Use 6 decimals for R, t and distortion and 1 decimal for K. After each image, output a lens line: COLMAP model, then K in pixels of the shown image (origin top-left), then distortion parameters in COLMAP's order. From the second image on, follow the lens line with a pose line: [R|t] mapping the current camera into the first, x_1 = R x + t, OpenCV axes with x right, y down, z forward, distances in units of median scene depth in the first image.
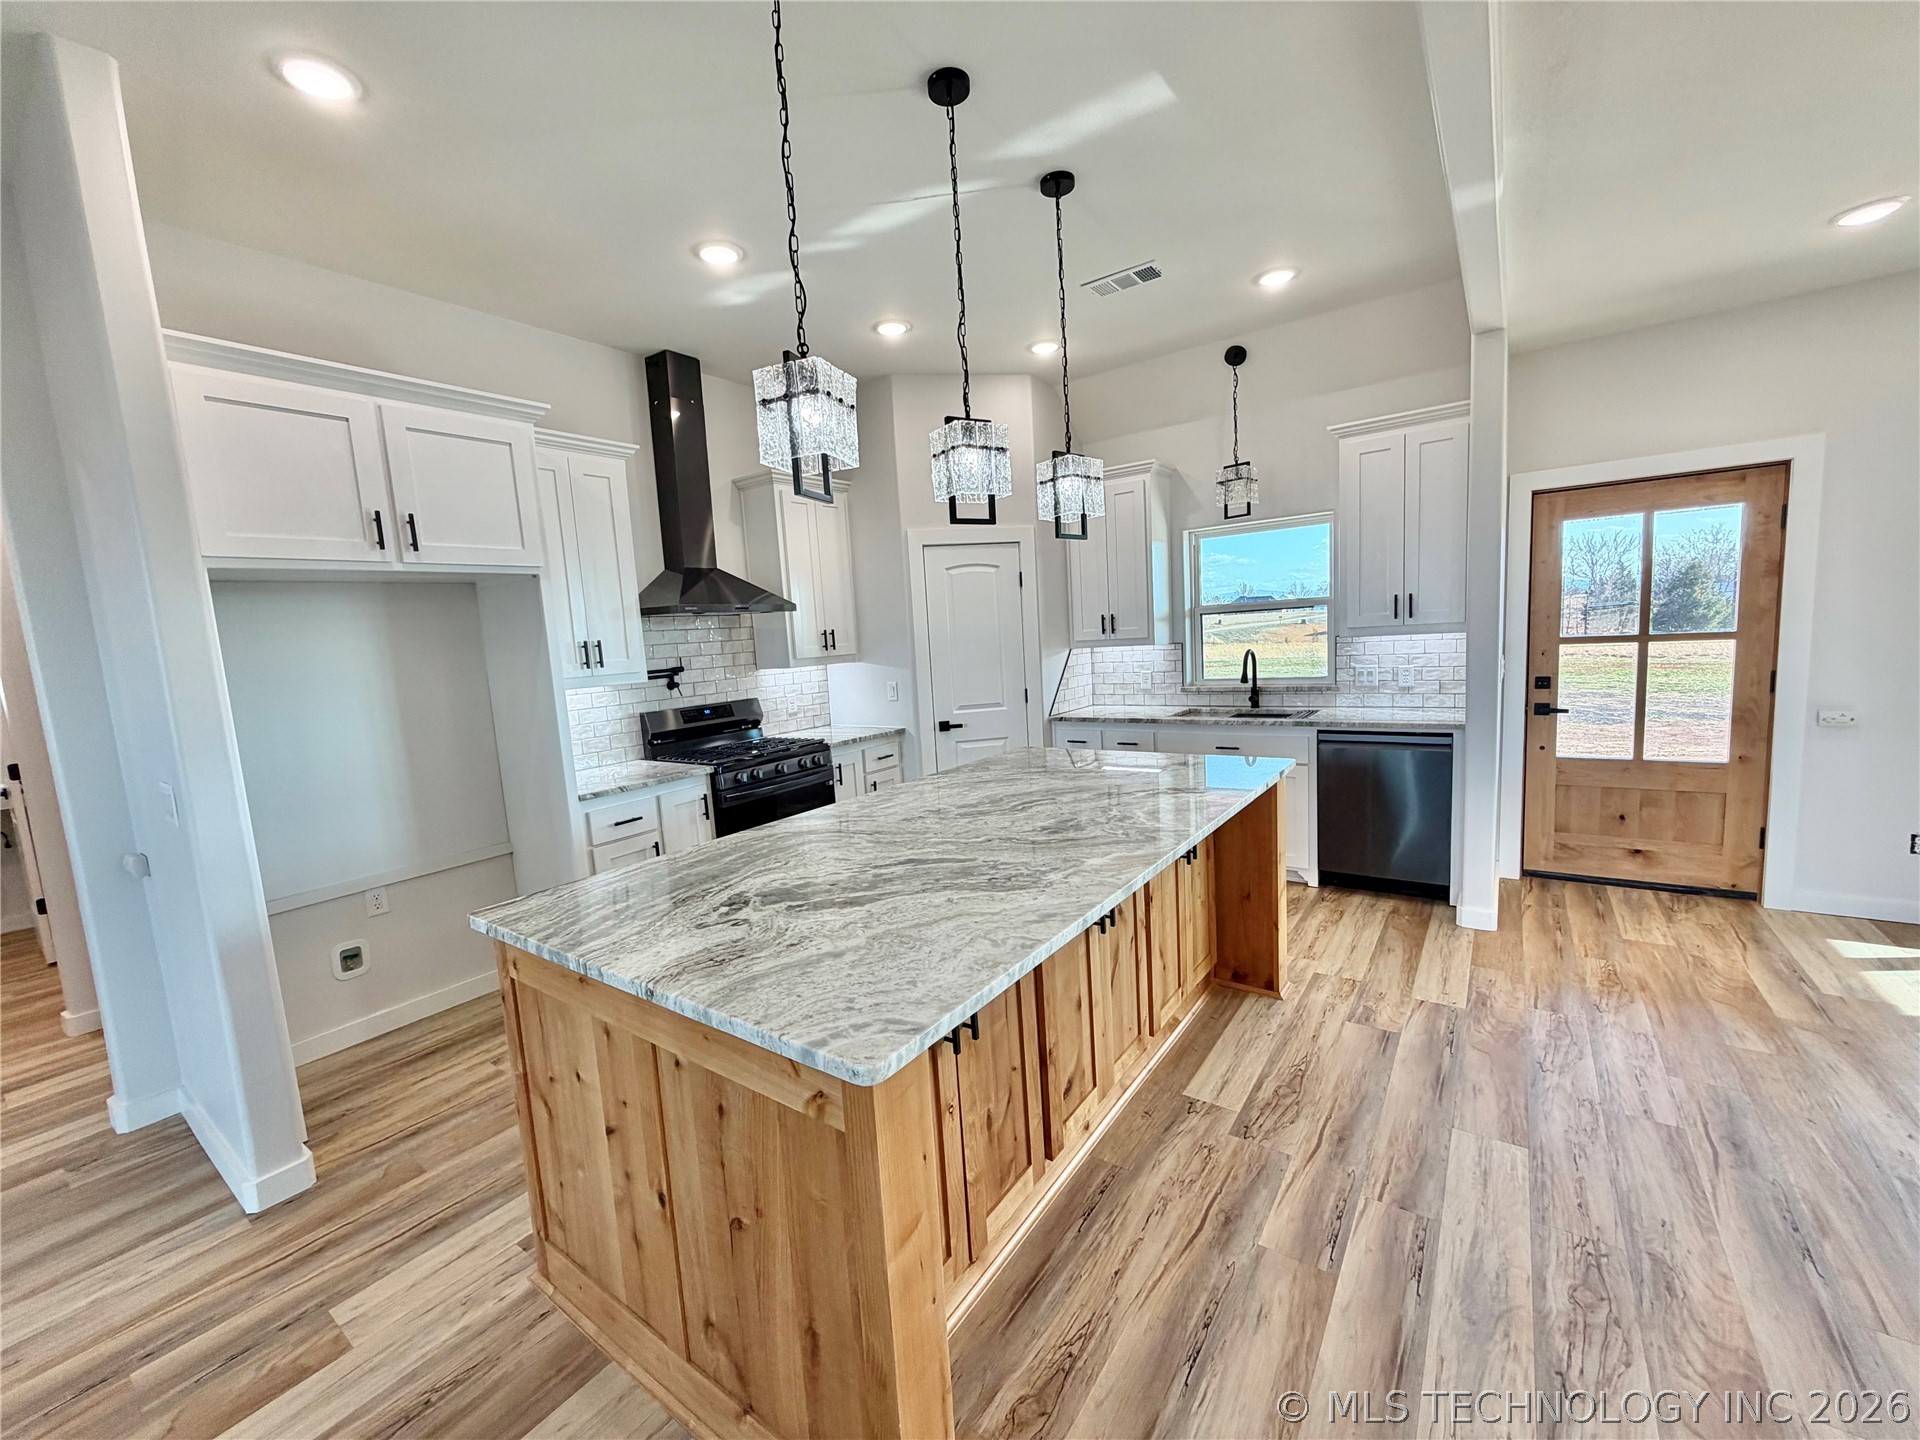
lens RADIAL K [[764.6, 0, 953.8], [0, 764.6, 722.3], [0, 0, 1]] dist [-0.000482, -0.000043]
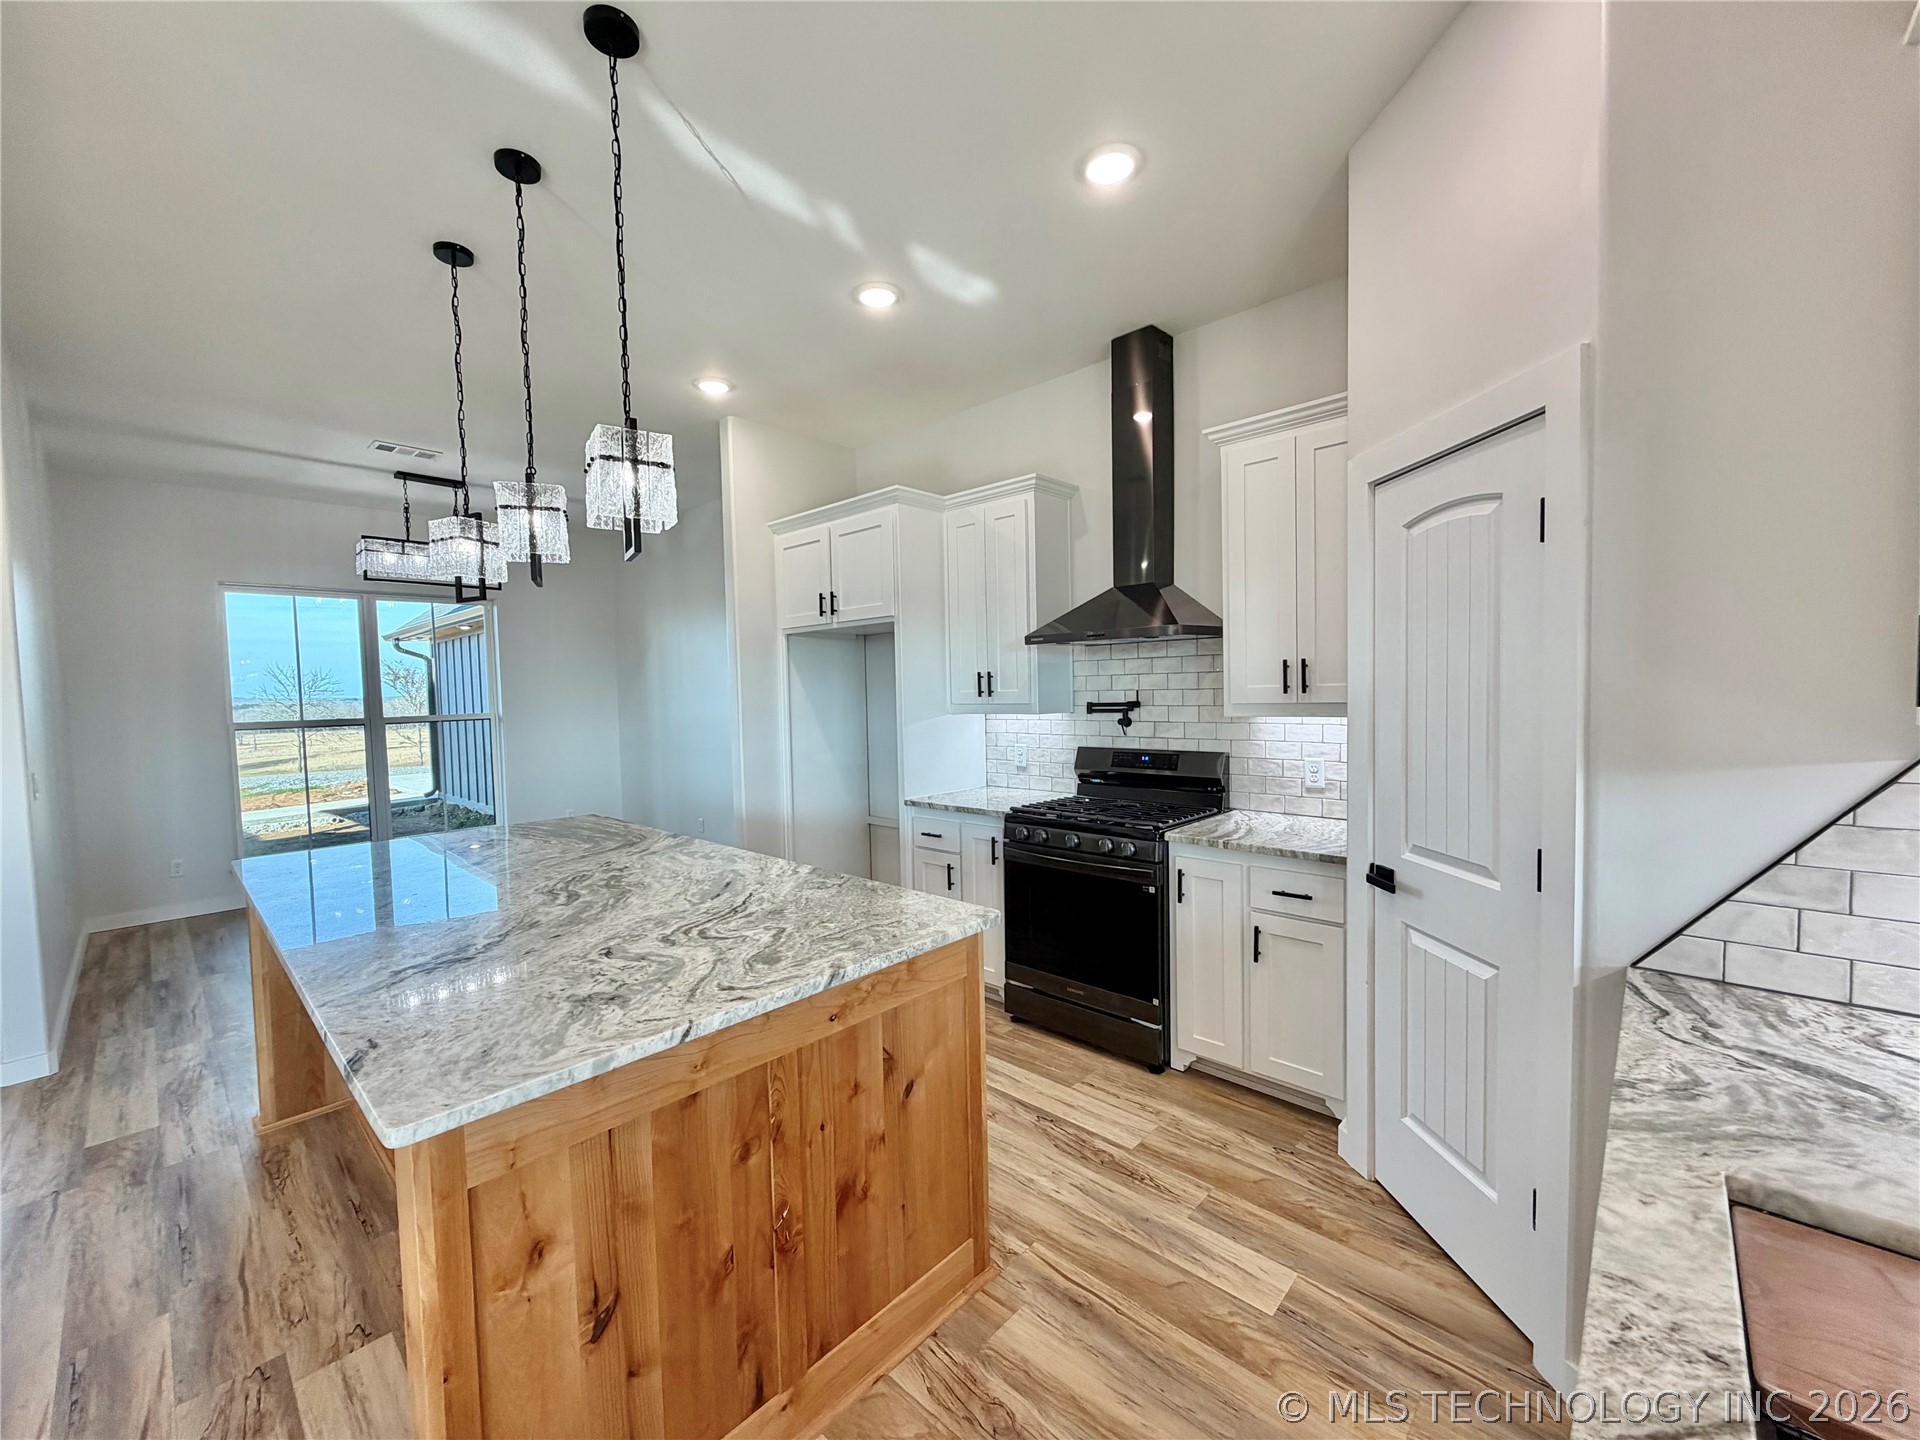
lens RADIAL K [[764.6, 0, 952.7], [0, 764.6, 722.4], [0, 0, 1]] dist [-0.000482, -0.000043]
pose [[-0.123470, 0.106874, -0.986576, 0.687494], [-0.087250, 0.989164, 0.118074, -0.176728], [0.988505, 0.100657, -0.112807, 1.195540]]
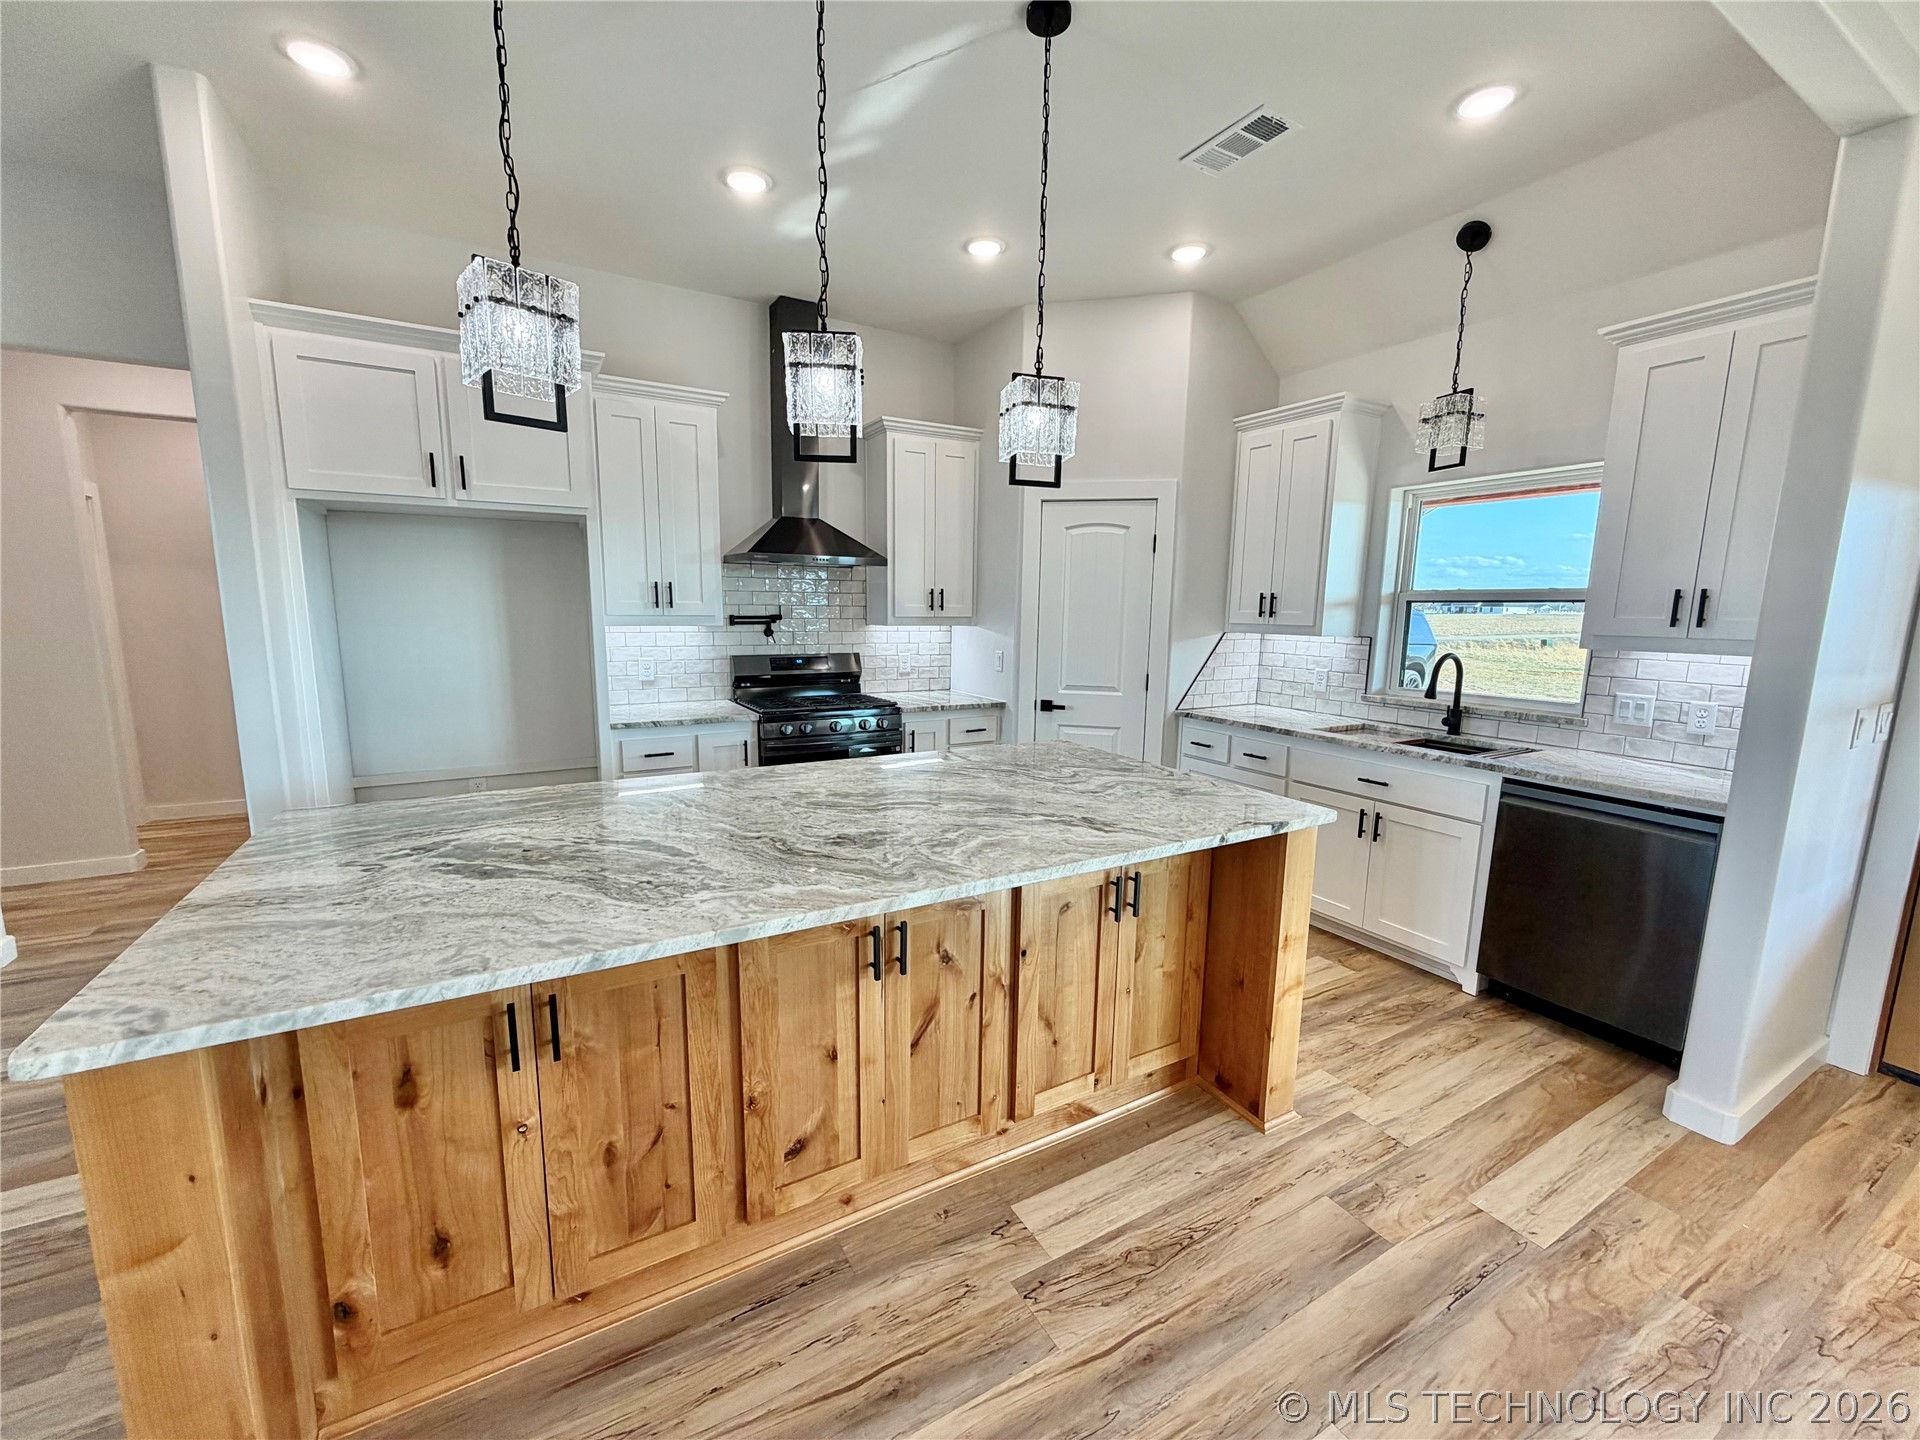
lens RADIAL K [[764.6, 0, 953.2], [0, 764.6, 722.1], [0, 0, 1]] dist [-0.000482, -0.000043]
pose [[0.906895, 0.134862, -0.399191, 0.375738], [-0.116867, 0.990733, 0.069204, -0.037670], [0.404825, -0.016109, 0.914252, 0.208970]]
